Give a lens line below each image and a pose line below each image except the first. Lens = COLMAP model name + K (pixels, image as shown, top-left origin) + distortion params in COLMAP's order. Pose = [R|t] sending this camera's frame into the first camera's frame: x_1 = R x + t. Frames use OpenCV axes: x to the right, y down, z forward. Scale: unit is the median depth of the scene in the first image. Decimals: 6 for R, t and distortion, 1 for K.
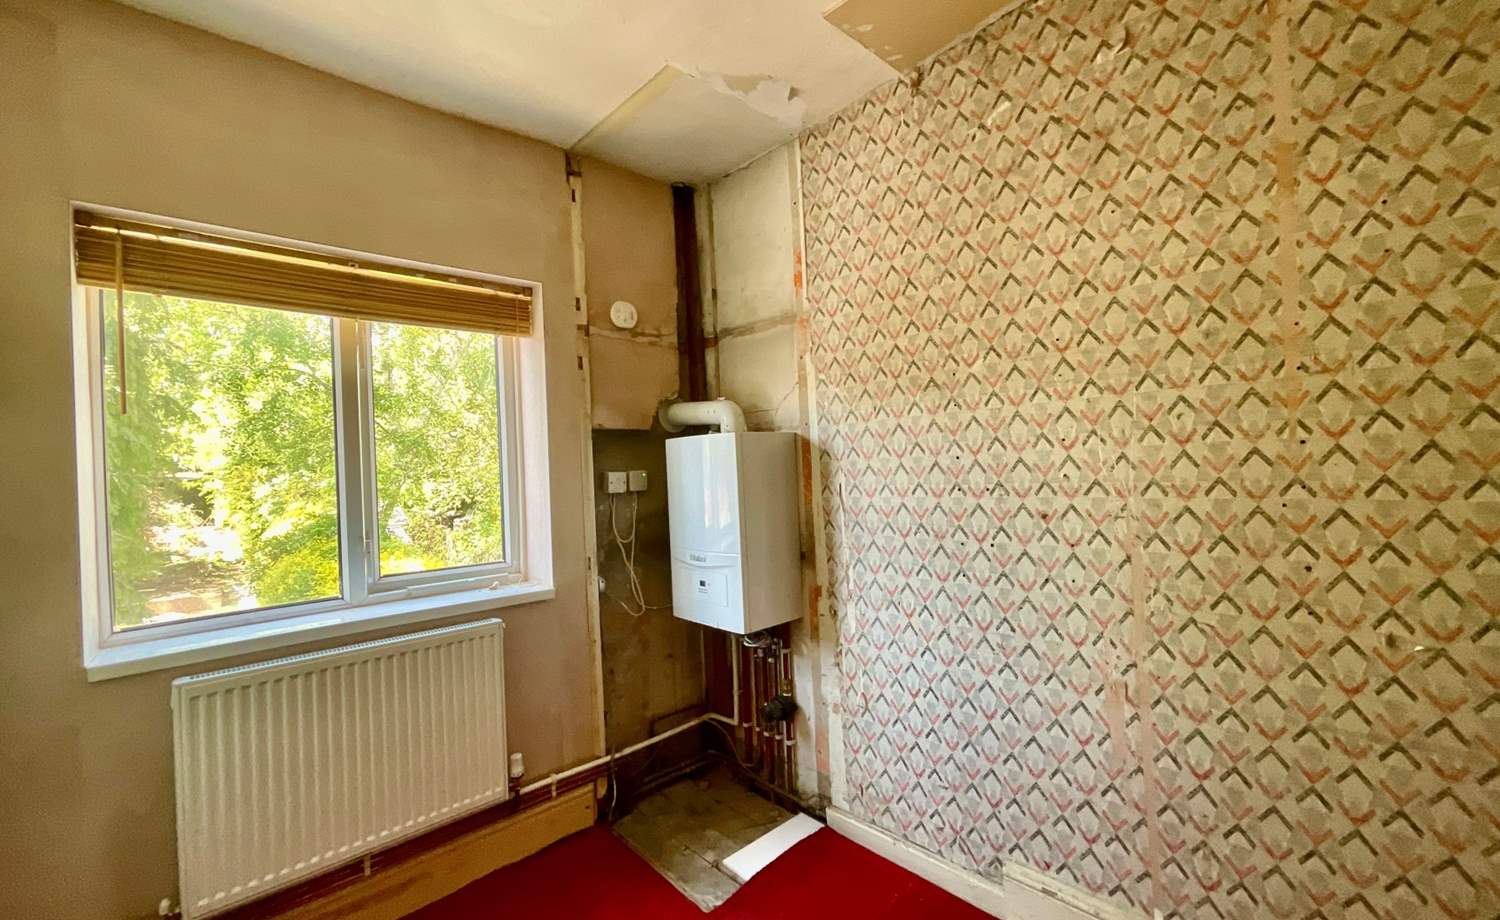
lens RADIAL K [[632.6, 0, 750.0], [0, 632.6, 460.0], [0, 0, 1]] dist [-0.000042, 0.000058]
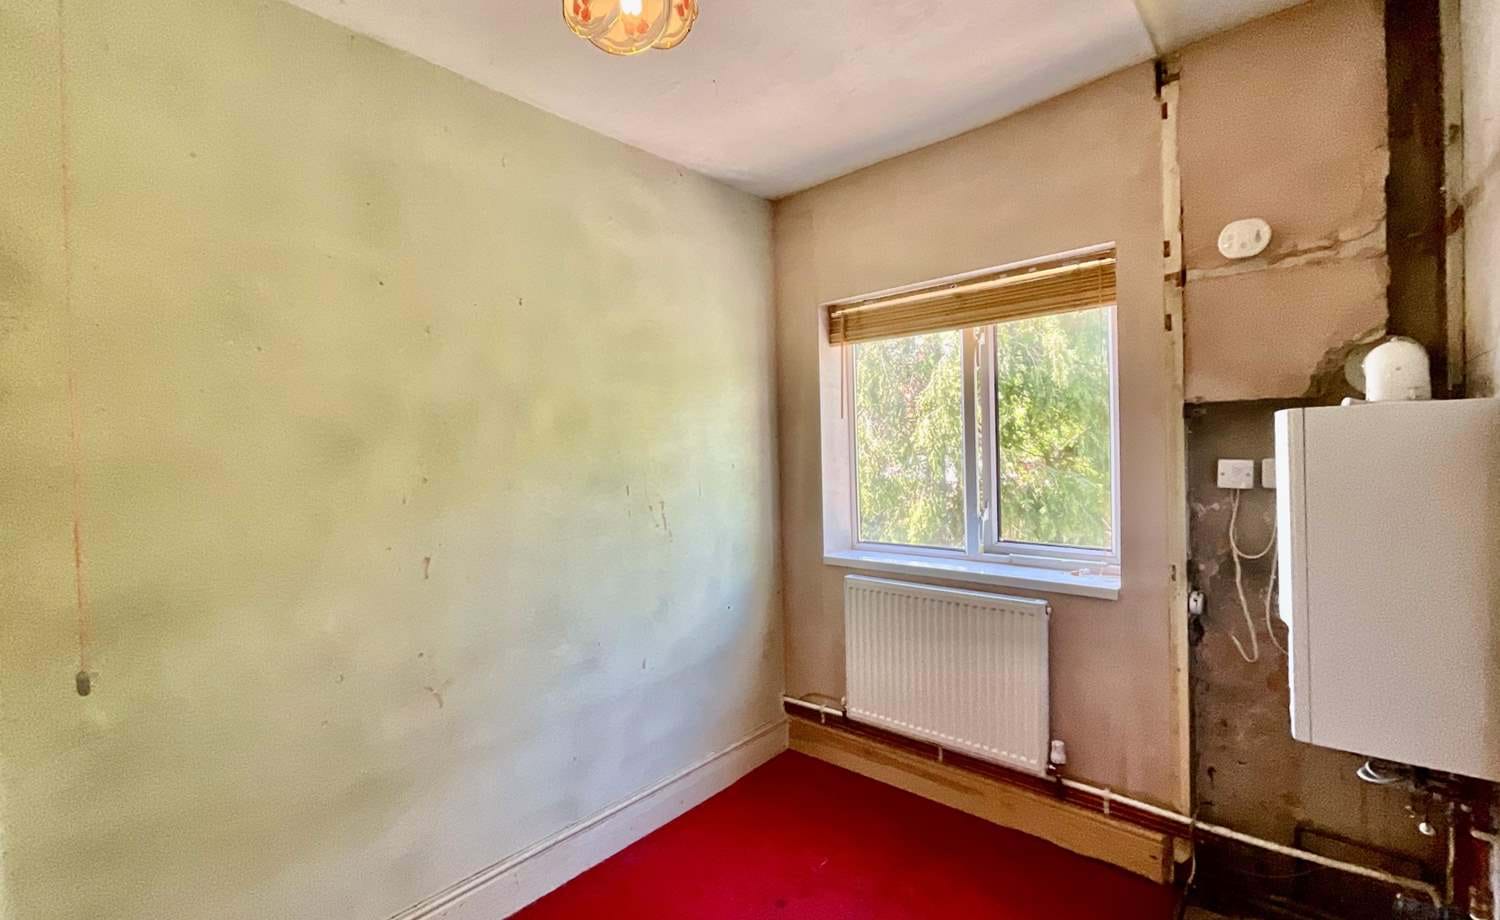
lens RADIAL K [[624.9, 0, 750.0], [0, 624.9, 460.0], [0, 0, 1]] dist [-0.000740, 0.000098]
pose [[0.089843, 0.051650, -0.994616, 0.482243], [0.032677, 0.997964, 0.054775, -0.040780], [0.995420, -0.037422, 0.087973, 0.400787]]
